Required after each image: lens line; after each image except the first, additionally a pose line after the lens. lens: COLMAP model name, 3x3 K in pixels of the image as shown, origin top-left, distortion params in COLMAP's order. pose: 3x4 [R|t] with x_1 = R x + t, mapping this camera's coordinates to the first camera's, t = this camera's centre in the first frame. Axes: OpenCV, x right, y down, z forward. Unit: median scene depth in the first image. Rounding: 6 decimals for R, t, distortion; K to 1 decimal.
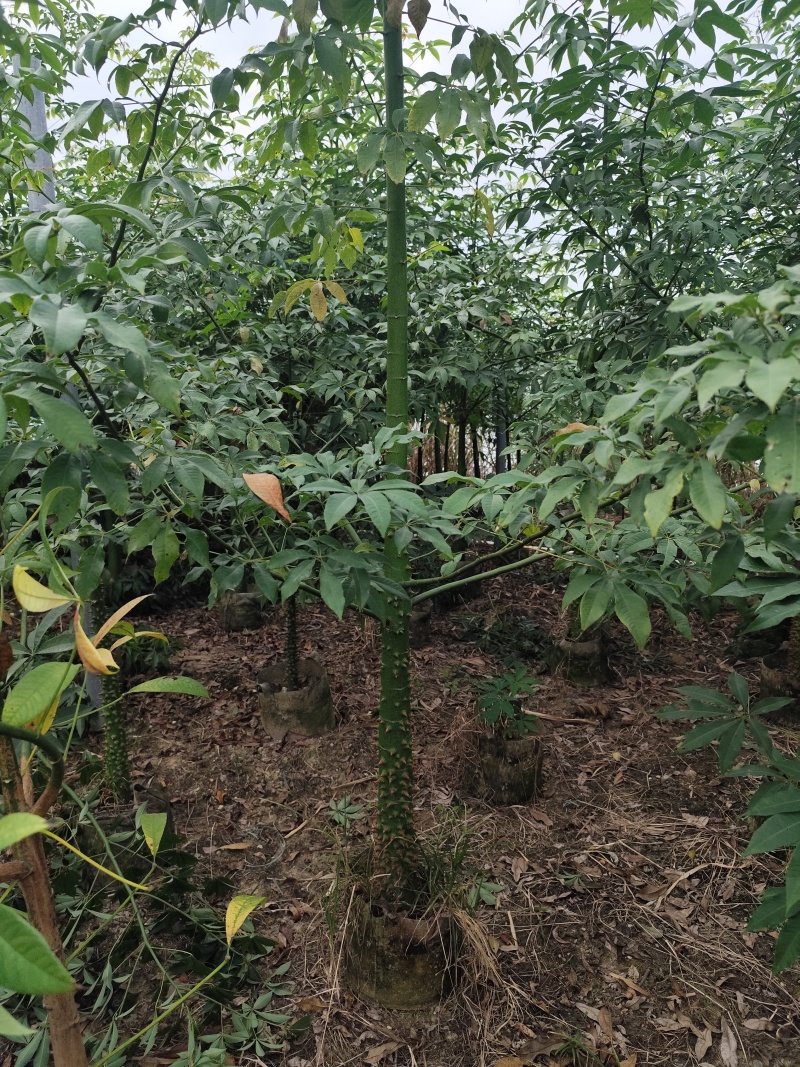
lens RADIAL K [[722.5, 0, 401.2], [0, 722.5, 532.6], [0, 0, 1]] dist [-0.005035, -0.001095]
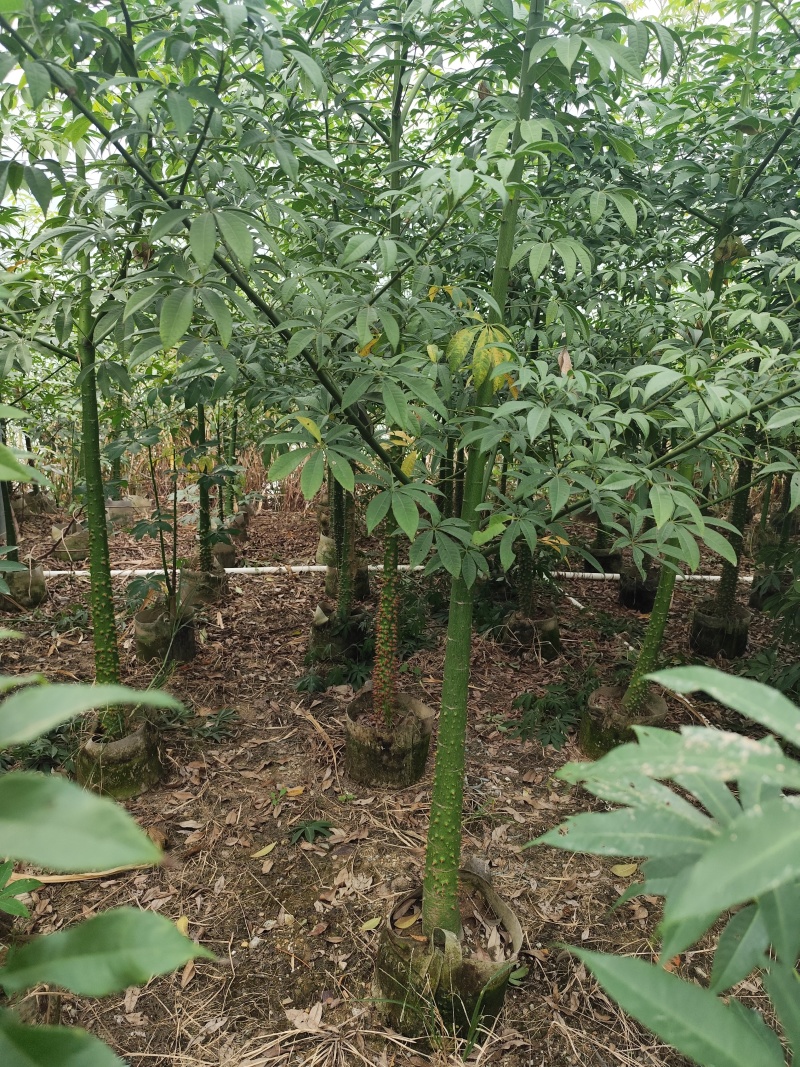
lens RADIAL K [[722.5, 0, 399.6], [0, 722.5, 532.2], [0, 0, 1]] dist [-0.005035, -0.001095]
pose [[0.818760, -0.101231, 0.565142, 0.107756], [0.086634, 0.994846, 0.052688, -0.065700], [-0.567563, 0.005822, 0.823310, 0.291583]]
